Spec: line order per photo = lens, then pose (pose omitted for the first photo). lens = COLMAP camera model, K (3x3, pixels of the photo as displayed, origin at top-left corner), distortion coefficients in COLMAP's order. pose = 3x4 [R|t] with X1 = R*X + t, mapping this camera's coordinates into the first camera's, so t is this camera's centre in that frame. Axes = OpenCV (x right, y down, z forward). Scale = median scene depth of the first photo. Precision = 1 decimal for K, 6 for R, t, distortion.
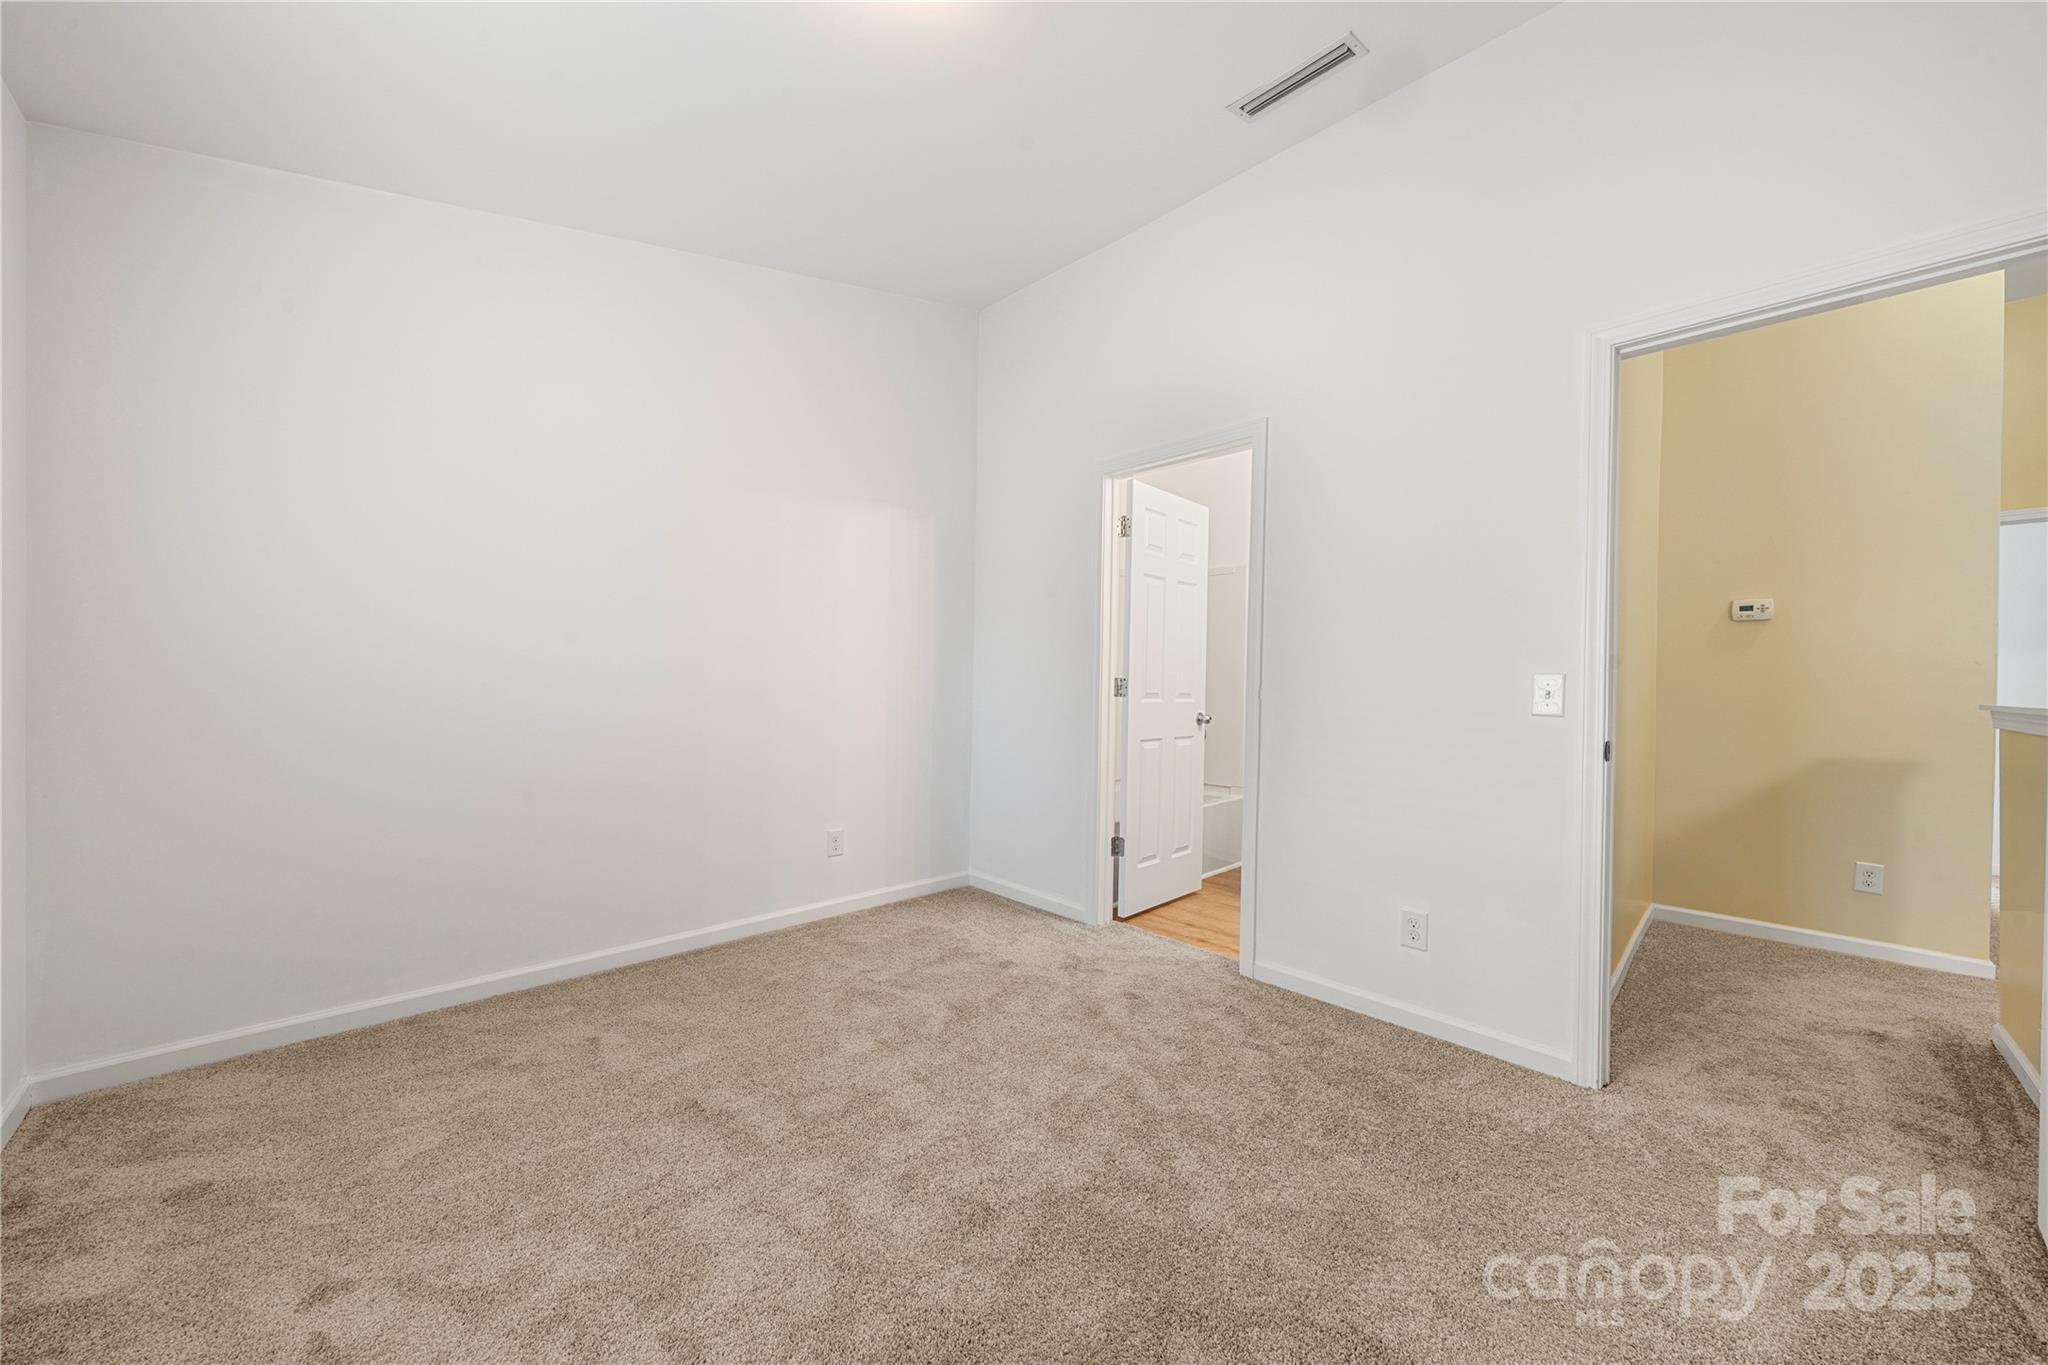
lens RADIAL K [[755.0, 0, 1022.8], [0, 755.0, 689.0], [0, 0, 1]] dist [-0.003837, -0.000141]
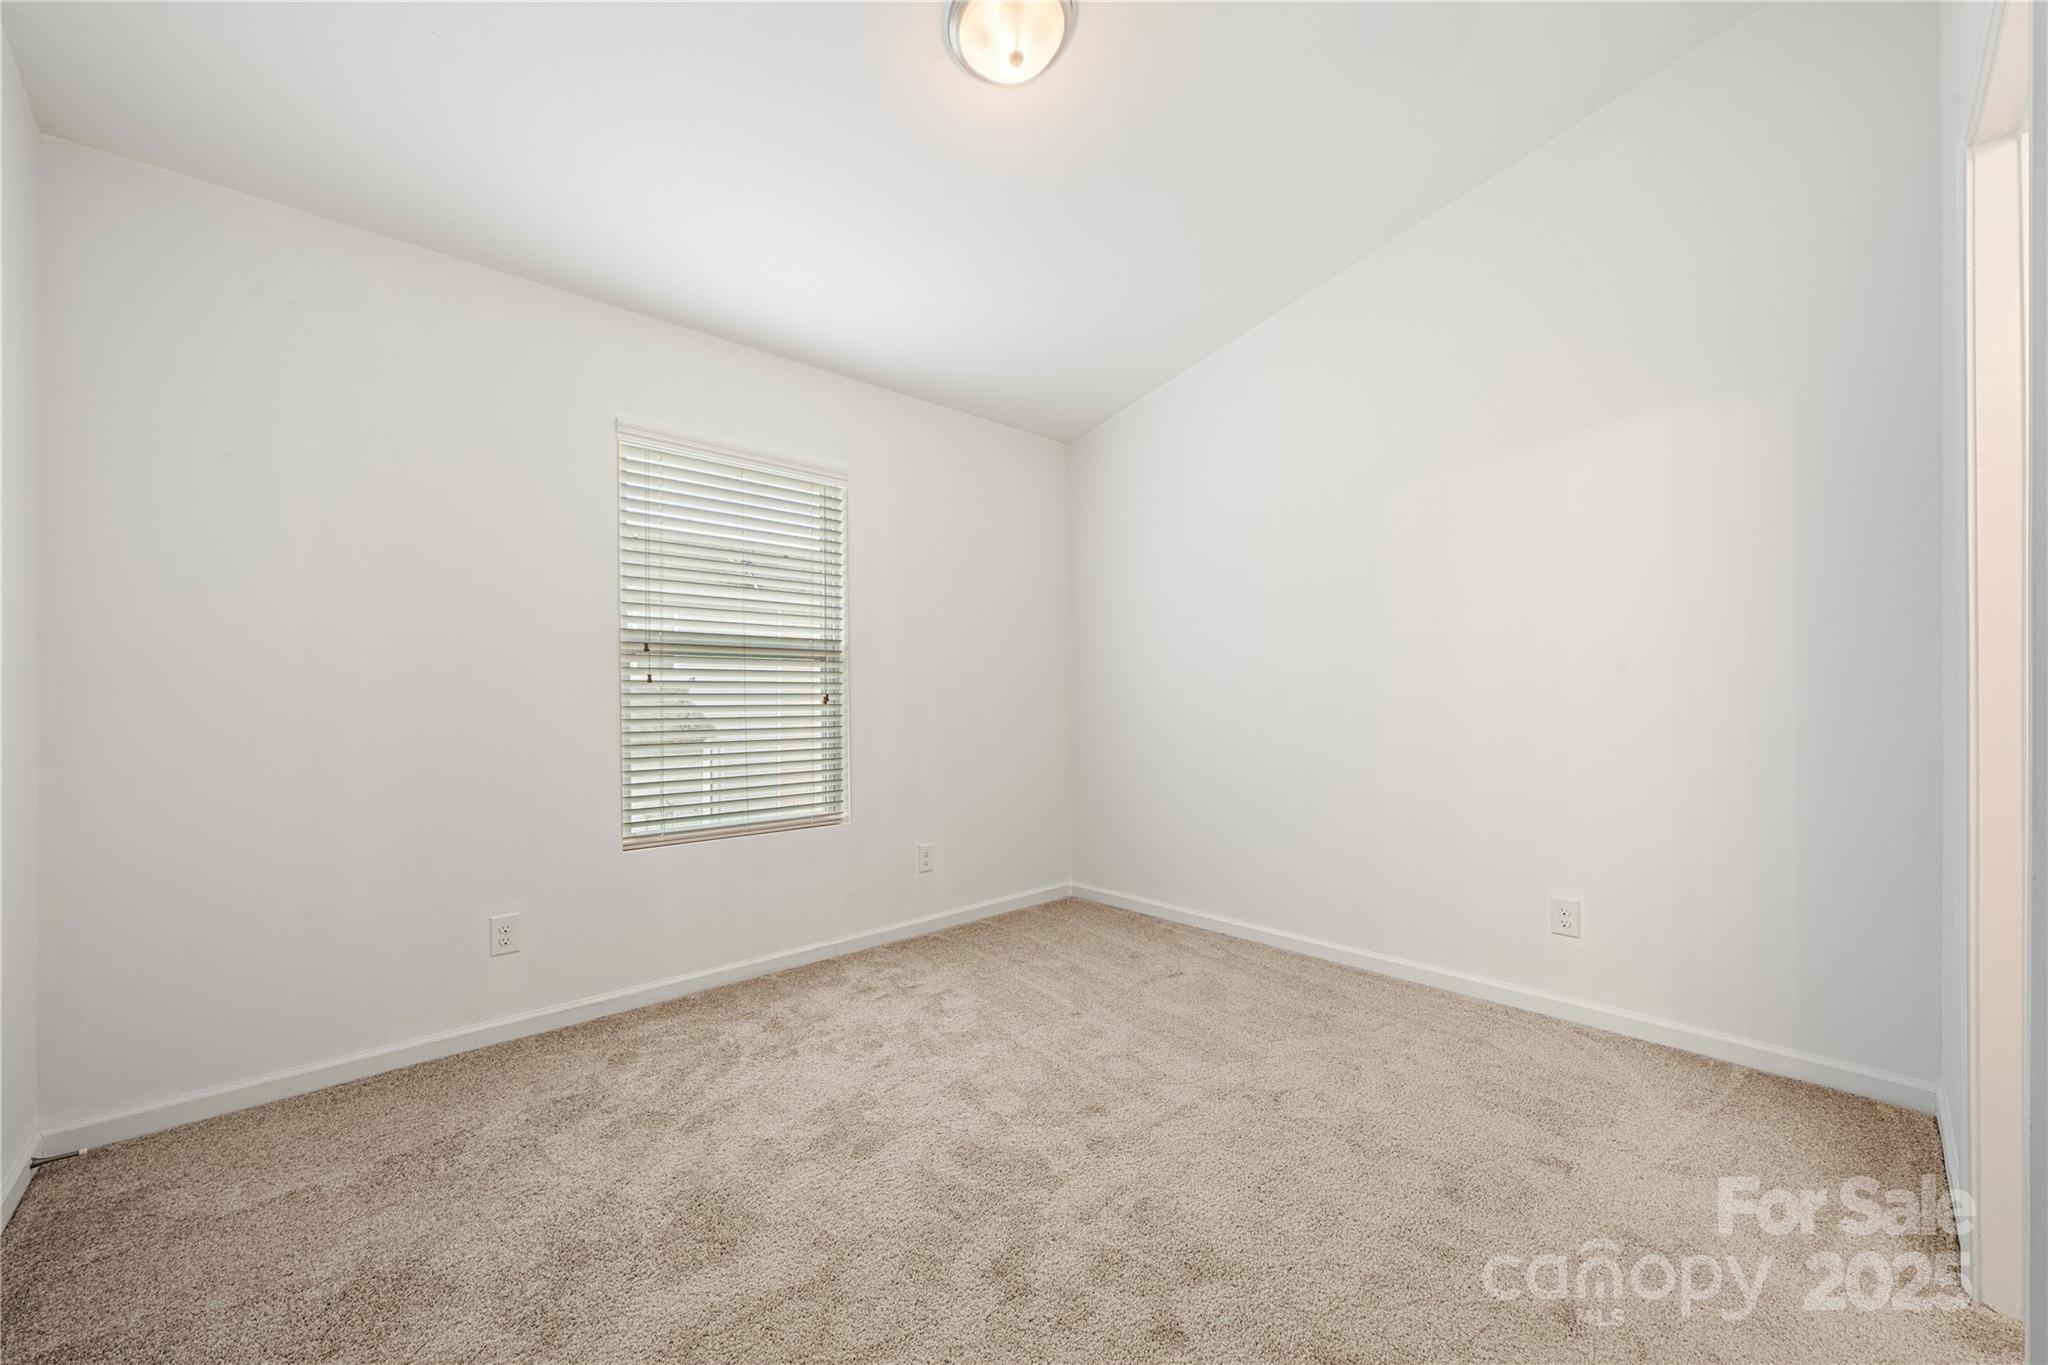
lens RADIAL K [[755.0, 0, 1021.3], [0, 755.0, 692.8], [0, 0, 1]] dist [-0.003837, -0.000141]
pose [[-0.047038, -0.029446, -0.998459, 0.619286], [-0.002386, 0.999566, -0.029366, 0.011966], [0.998890, 0.001001, -0.047087, 0.625586]]
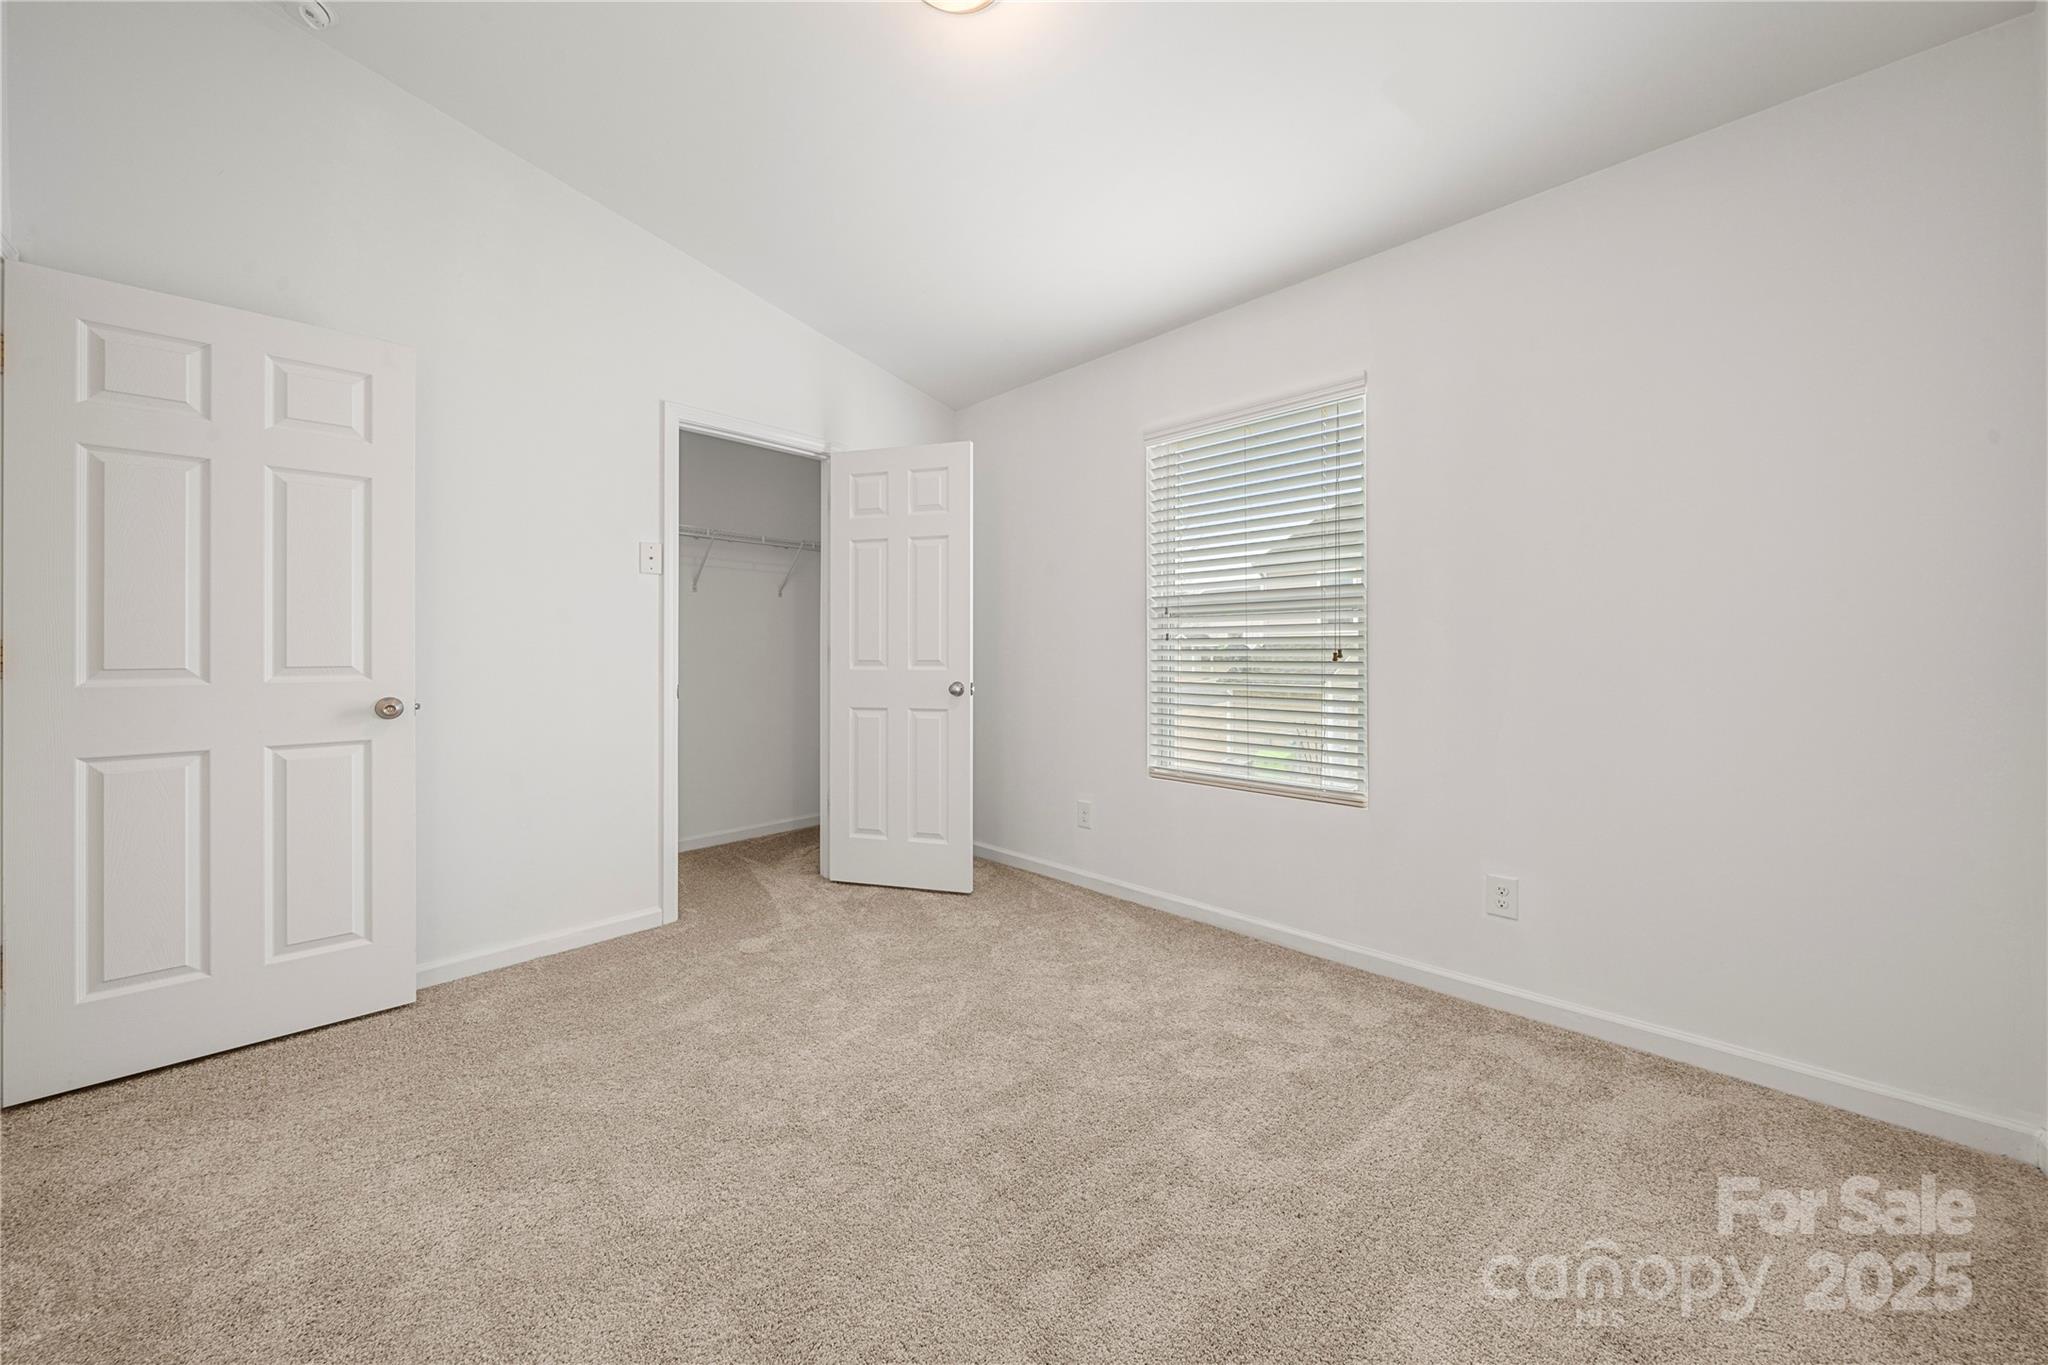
lens RADIAL K [[693.2, 0, 1019.7], [0, 693.2, 643.1], [0, 0, 1]] dist [-0.001355, 0.000042]
pose [[-0.999424, -0.019878, -0.027517, -0.088864], [-0.019755, 0.999794, -0.004744, -0.015411], [0.027605, -0.004197, -0.999610, 1.167442]]
